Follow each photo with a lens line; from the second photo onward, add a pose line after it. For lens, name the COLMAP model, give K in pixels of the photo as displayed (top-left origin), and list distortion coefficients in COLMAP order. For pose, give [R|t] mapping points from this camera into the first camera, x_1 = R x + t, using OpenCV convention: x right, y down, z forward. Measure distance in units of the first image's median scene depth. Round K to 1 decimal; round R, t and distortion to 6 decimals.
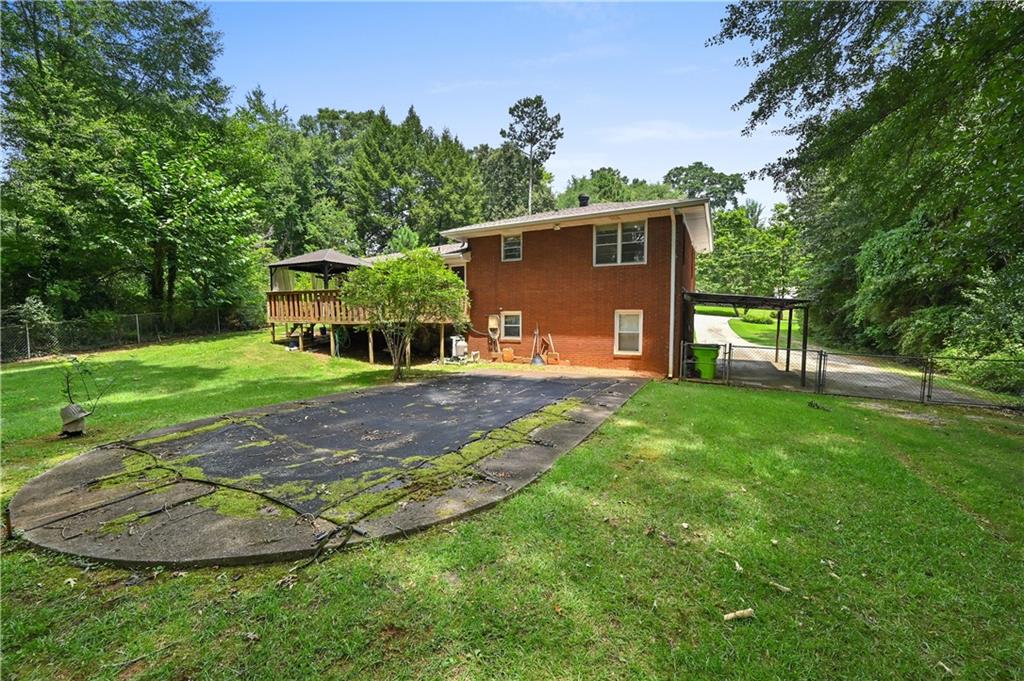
lens RADIAL K [[407.8, 0, 512.4], [0, 407.8, 345.0], [0, 0, 1]] dist [-0.003636, 0.001136]
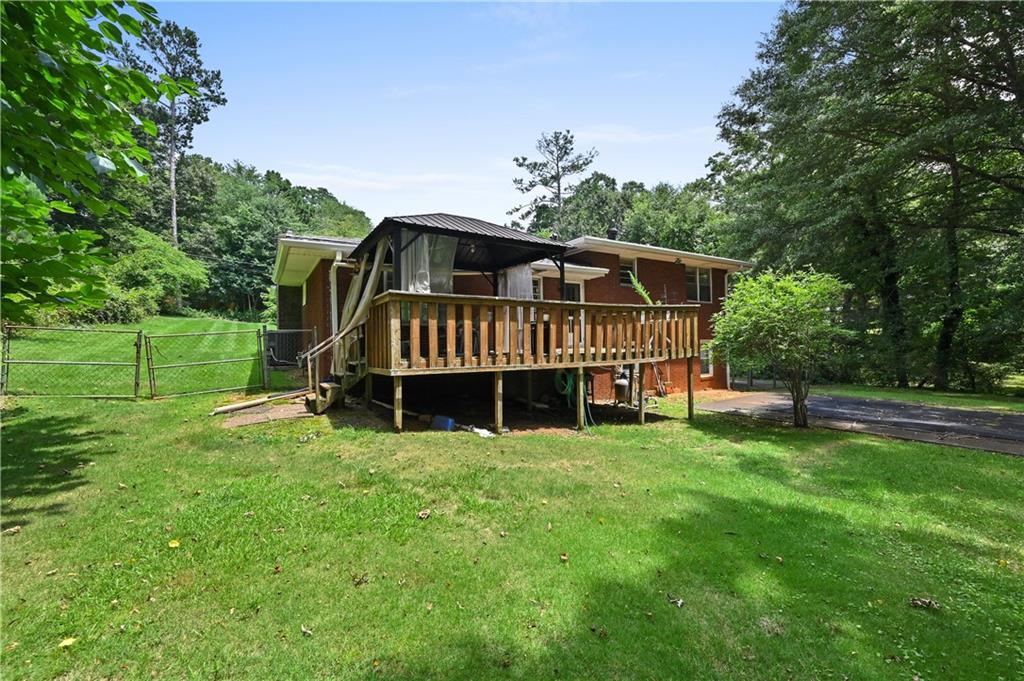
lens RADIAL K [[407.8, 0, 506.8], [0, 407.8, 344.7], [0, 0, 1]] dist [-0.003636, 0.001136]
pose [[0.508172, -0.012989, 0.861158, -0.667821], [0.070408, 0.997166, -0.026507, -0.050918], [-0.858373, 0.074103, 0.507646, 0.560196]]
